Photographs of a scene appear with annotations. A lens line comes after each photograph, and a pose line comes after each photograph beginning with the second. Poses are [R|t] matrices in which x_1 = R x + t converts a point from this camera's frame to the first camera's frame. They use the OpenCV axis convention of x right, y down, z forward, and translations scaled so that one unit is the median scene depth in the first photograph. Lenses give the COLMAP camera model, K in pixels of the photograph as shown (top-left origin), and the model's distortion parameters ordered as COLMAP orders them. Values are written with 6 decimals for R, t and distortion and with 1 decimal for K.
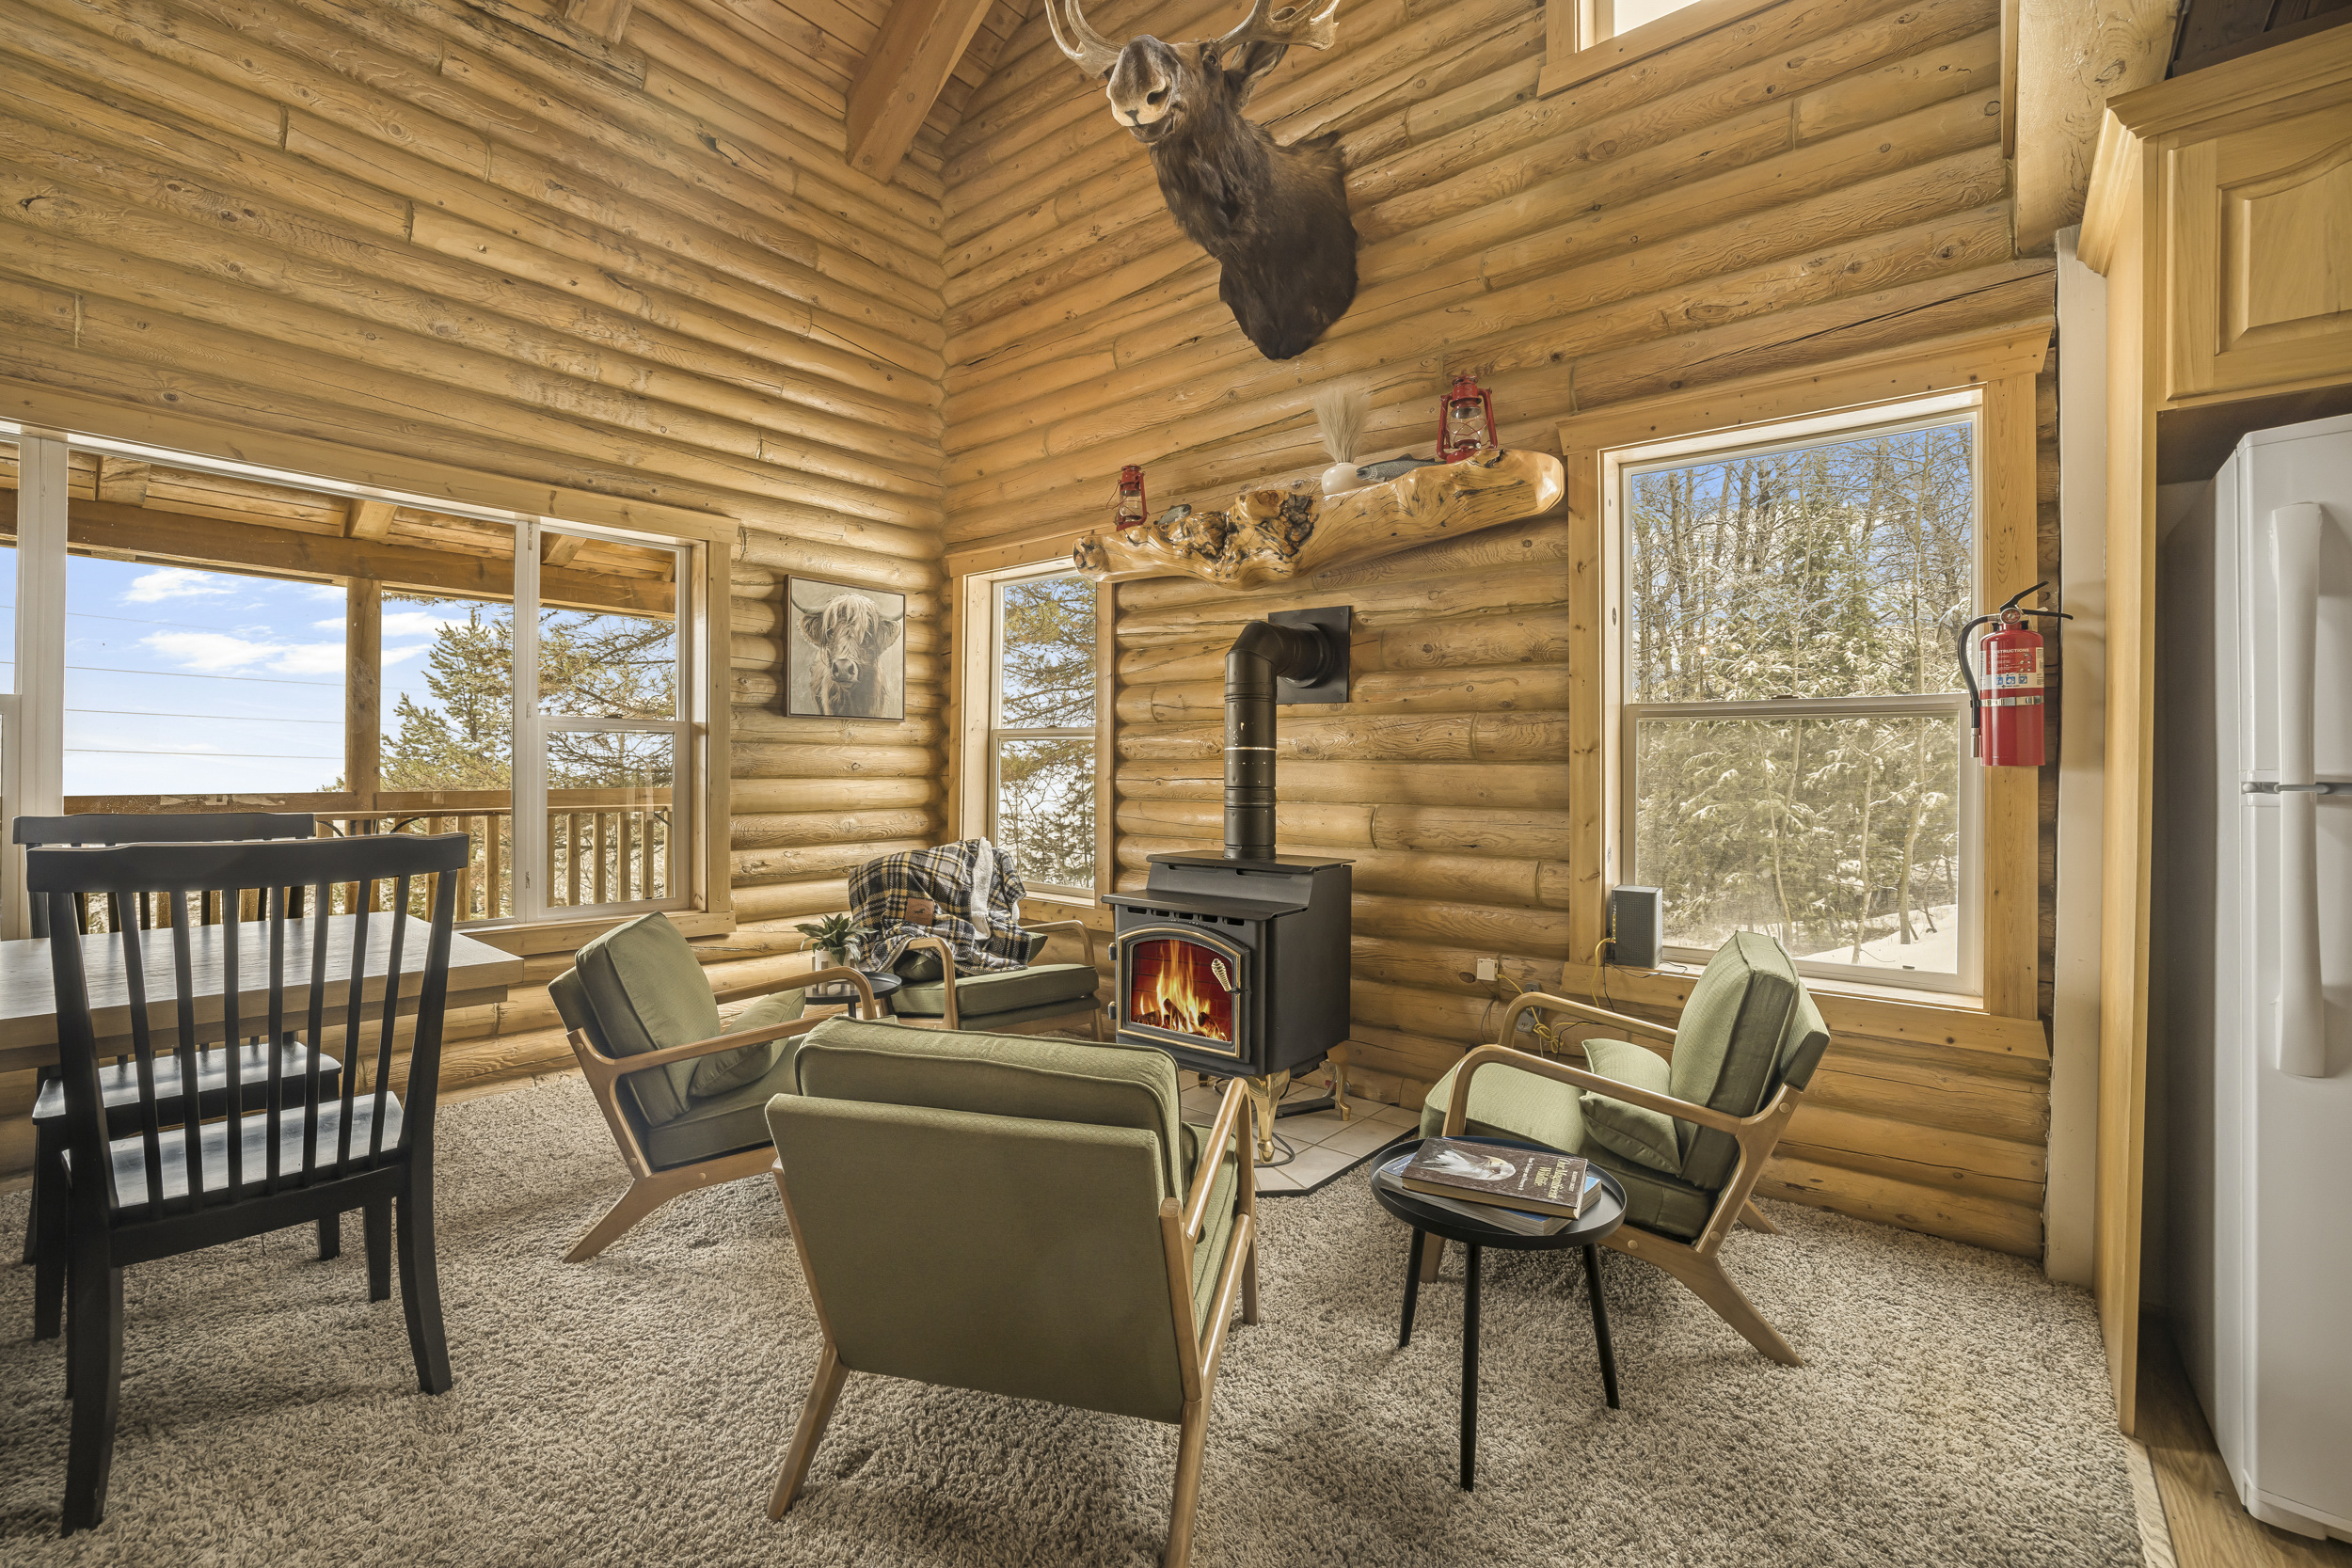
lens RADIAL K [[959.1, 0, 1169.0], [0, 959.1, 748.1], [0, 0, 1]] dist [0.007366, 0.000565]
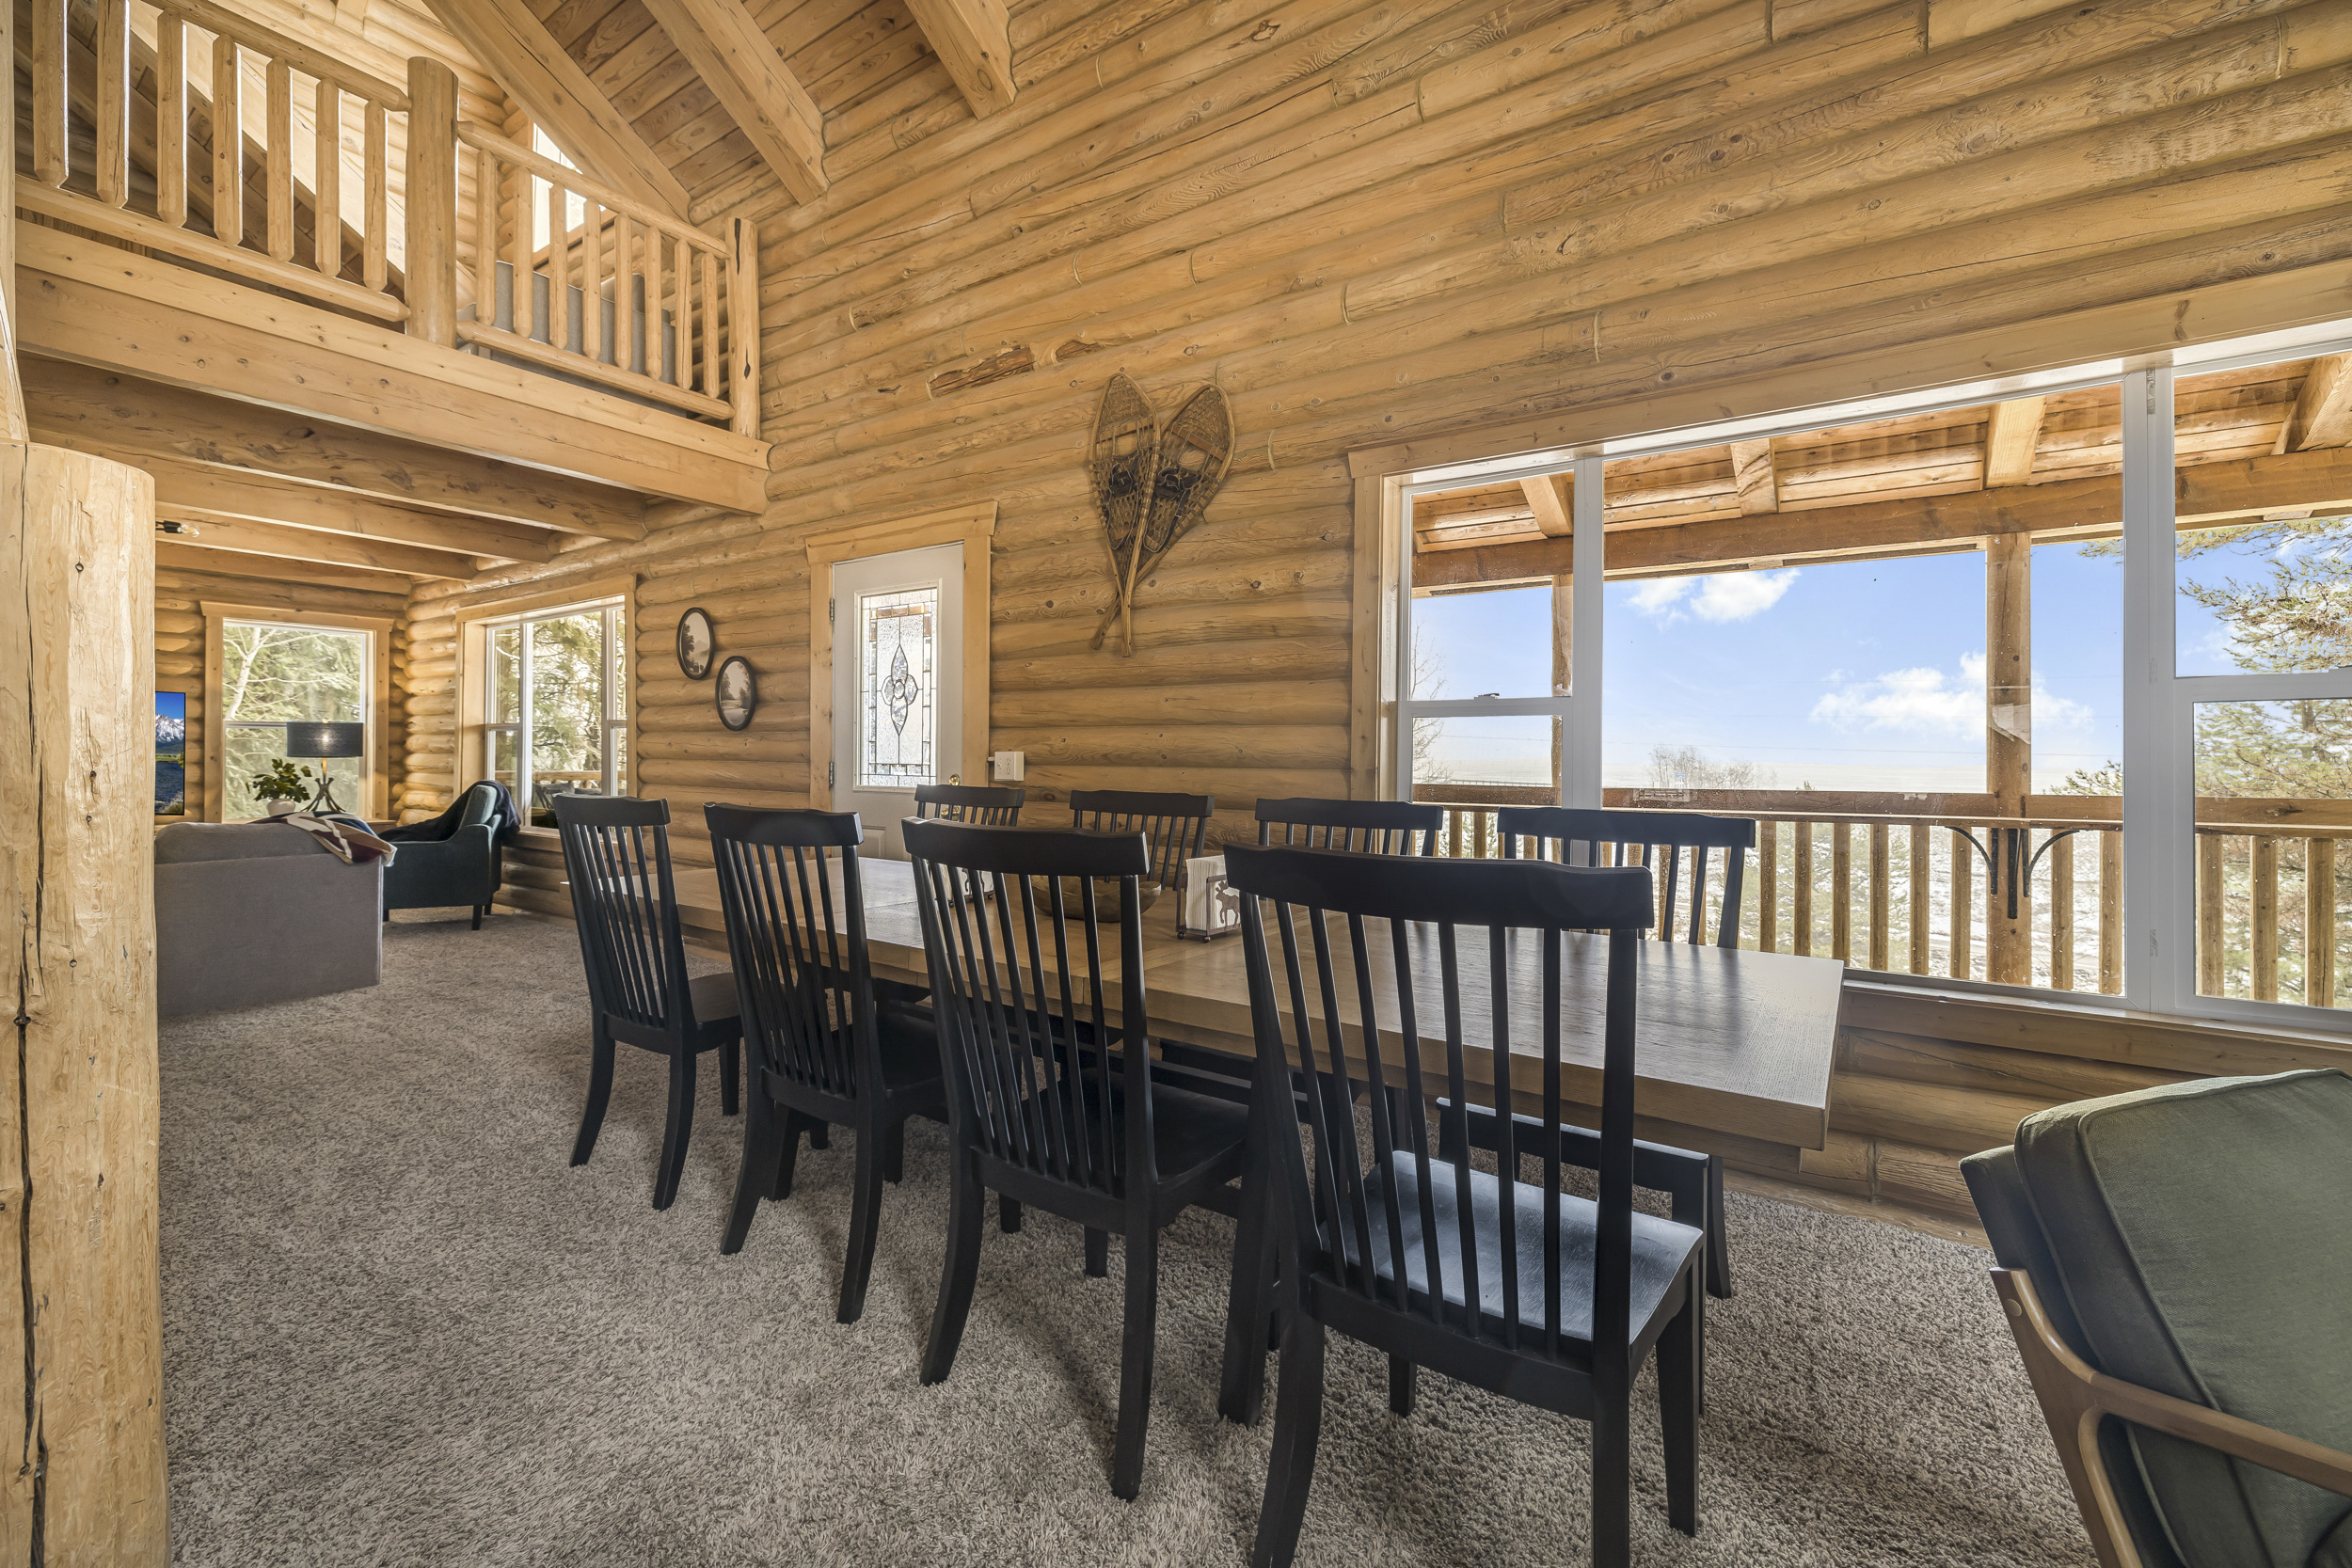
lens RADIAL K [[959.1, 0, 1169.0], [0, 959.1, 748.1], [0, 0, 1]] dist [0.007366, 0.000565]
pose [[0.052450, -0.007308, -0.998597, -0.090014], [0.009772, 0.999929, -0.006804, 0.008496], [0.998576, -0.009402, 0.052518, 0.401796]]
